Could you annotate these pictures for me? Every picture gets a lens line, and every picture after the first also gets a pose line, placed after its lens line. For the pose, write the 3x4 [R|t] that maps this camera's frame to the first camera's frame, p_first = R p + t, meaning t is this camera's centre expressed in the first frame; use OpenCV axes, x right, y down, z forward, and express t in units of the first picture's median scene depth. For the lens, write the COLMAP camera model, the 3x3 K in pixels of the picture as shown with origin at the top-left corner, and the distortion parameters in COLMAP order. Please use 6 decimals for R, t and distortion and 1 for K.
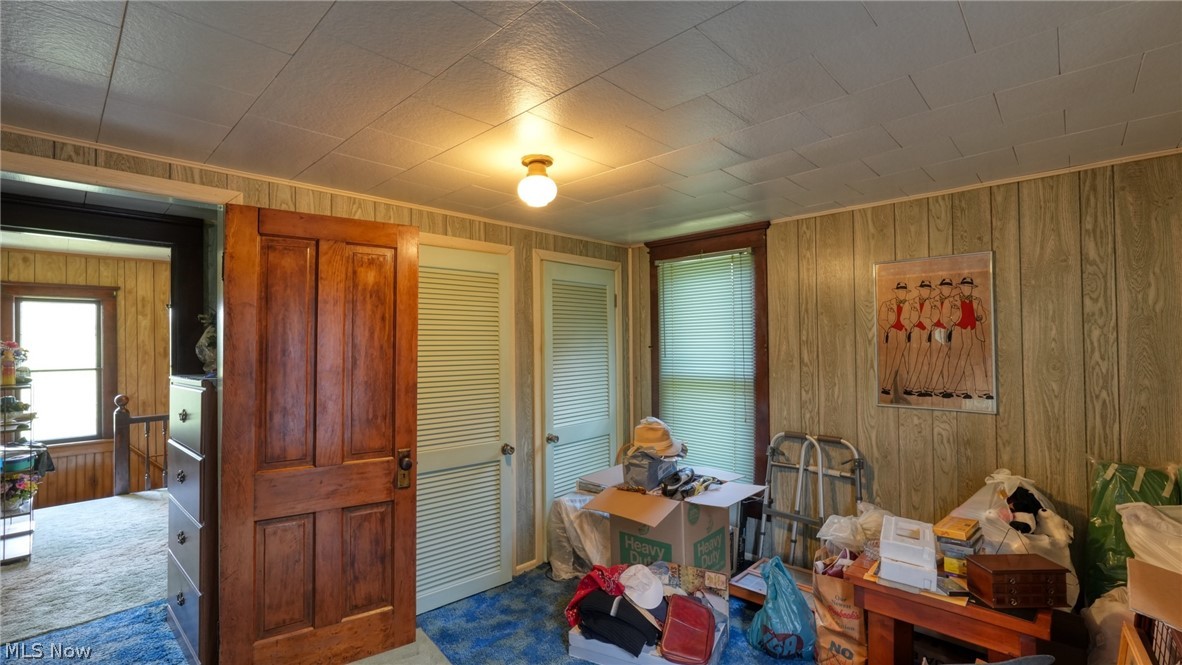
lens RADIAL K [[515.9, 0, 590.9], [0, 515.9, 334.9], [0, 0, 1]] dist [-0.019172, 0.009222]
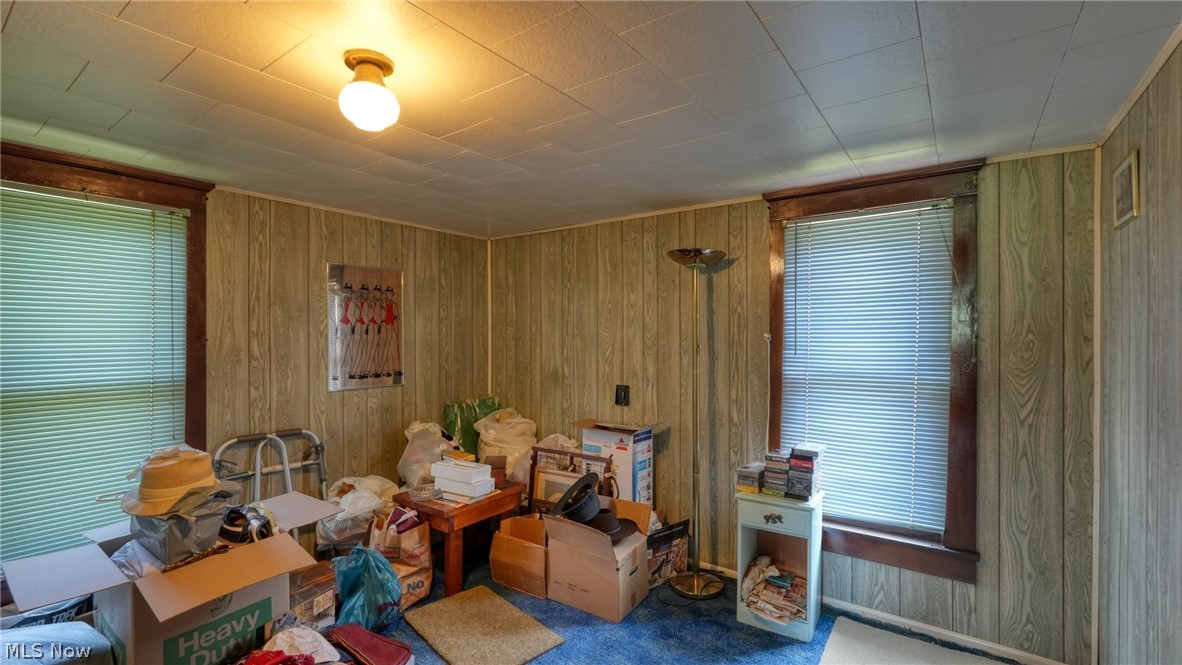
lens RADIAL K [[515.9, 0, 590.9], [0, 515.9, 334.9], [0, 0, 1]] dist [-0.019172, 0.009222]
pose [[-0.132873, 0.011373, 0.991068, -0.637646], [-0.010485, 0.999862, -0.012879, 0.025039], [-0.991078, -0.012102, -0.132735, 0.615006]]
